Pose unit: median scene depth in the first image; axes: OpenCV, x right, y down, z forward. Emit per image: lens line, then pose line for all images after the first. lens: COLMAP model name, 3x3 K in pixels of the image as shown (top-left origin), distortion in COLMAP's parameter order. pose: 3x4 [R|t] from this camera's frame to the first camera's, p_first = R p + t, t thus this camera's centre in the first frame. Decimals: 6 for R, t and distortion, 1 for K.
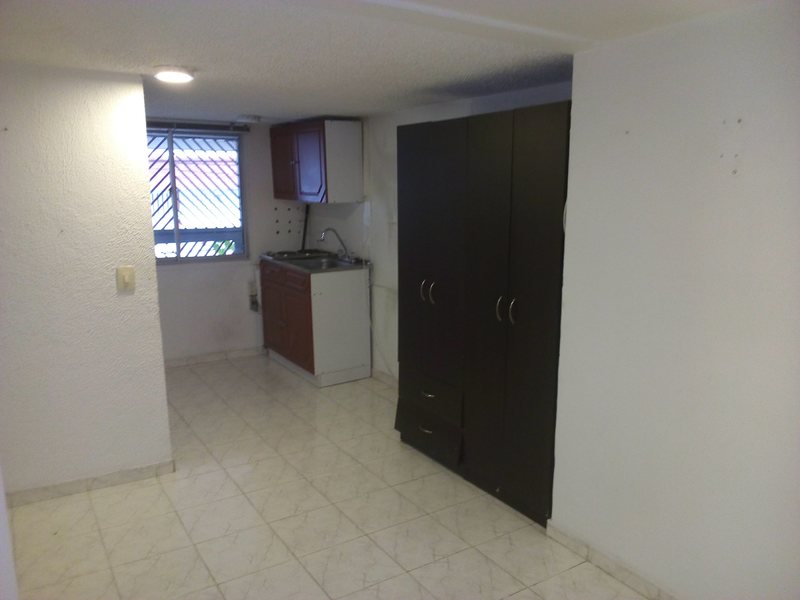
lens RADIAL K [[641.8, 0, 400.3], [0, 641.8, 311.3], [0, 0, 1]] dist [0.006738, -0.003434]
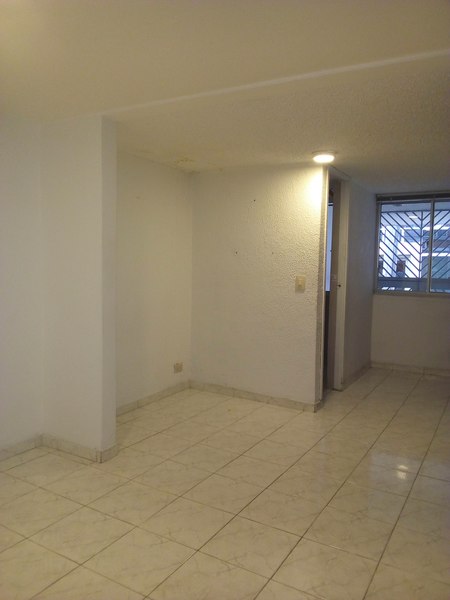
lens RADIAL K [[481.4, 0, 211.4], [0, 481.4, 298.8], [0, 0, 1]] dist [0.006738, -0.003434]
pose [[0.436982, 0.077930, -0.896088, 0.358616], [-0.195457, 0.980661, -0.010031, 0.028793], [0.877977, 0.179530, 0.443763, 0.149487]]
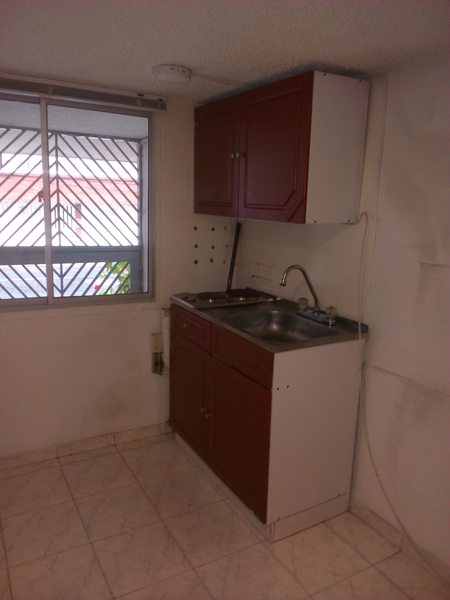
lens RADIAL K [[481.4, 0, 211.4], [0, 481.4, 298.8], [0, 0, 1]] dist [0.006738, -0.003434]
pose [[0.996747, 0.044640, -0.067107, -0.145327], [-0.044914, 0.998988, -0.002579, -0.087242], [0.066924, 0.005584, 0.997742, 0.509926]]
